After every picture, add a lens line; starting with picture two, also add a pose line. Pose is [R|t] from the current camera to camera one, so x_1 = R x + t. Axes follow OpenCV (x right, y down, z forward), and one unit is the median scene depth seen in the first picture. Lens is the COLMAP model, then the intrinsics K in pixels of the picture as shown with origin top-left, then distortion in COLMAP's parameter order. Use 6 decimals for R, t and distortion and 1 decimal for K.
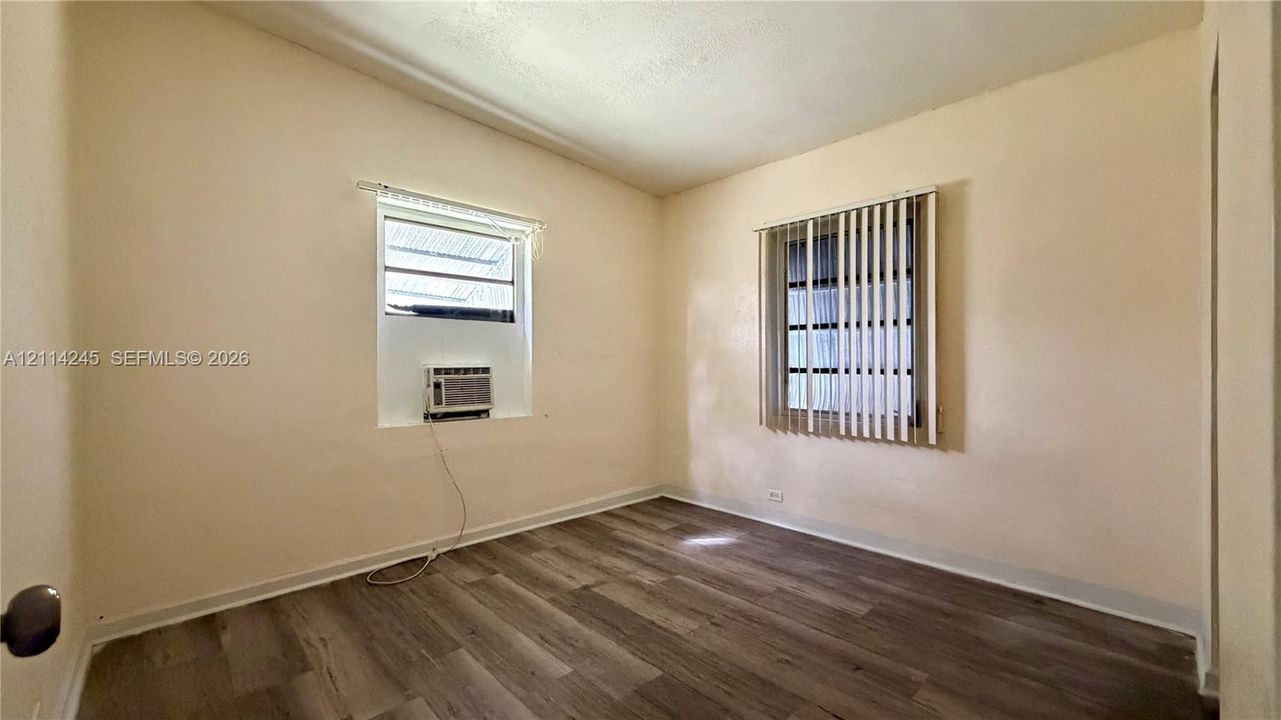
lens RADIAL K [[518.8, 0, 638.1], [0, 518.8, 361.0], [0, 0, 1]] dist [0.001562, 0.000090]
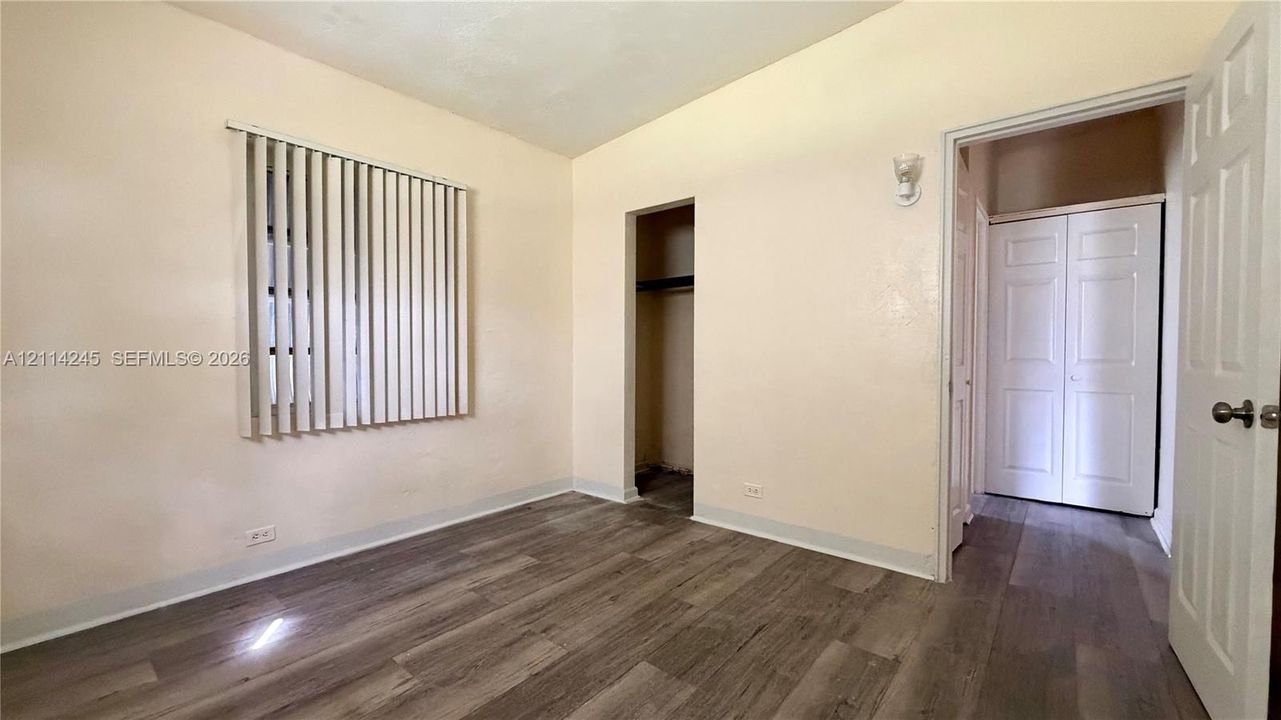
lens RADIAL K [[518.8, 0, 638.1], [0, 518.8, 361.0], [0, 0, 1]] dist [0.001562, 0.000090]
pose [[-0.128301, -0.020616, 0.991521, -0.666377], [-0.001127, 0.999786, 0.020642, 0.025292], [-0.991735, 0.001531, -0.128296, 0.858110]]
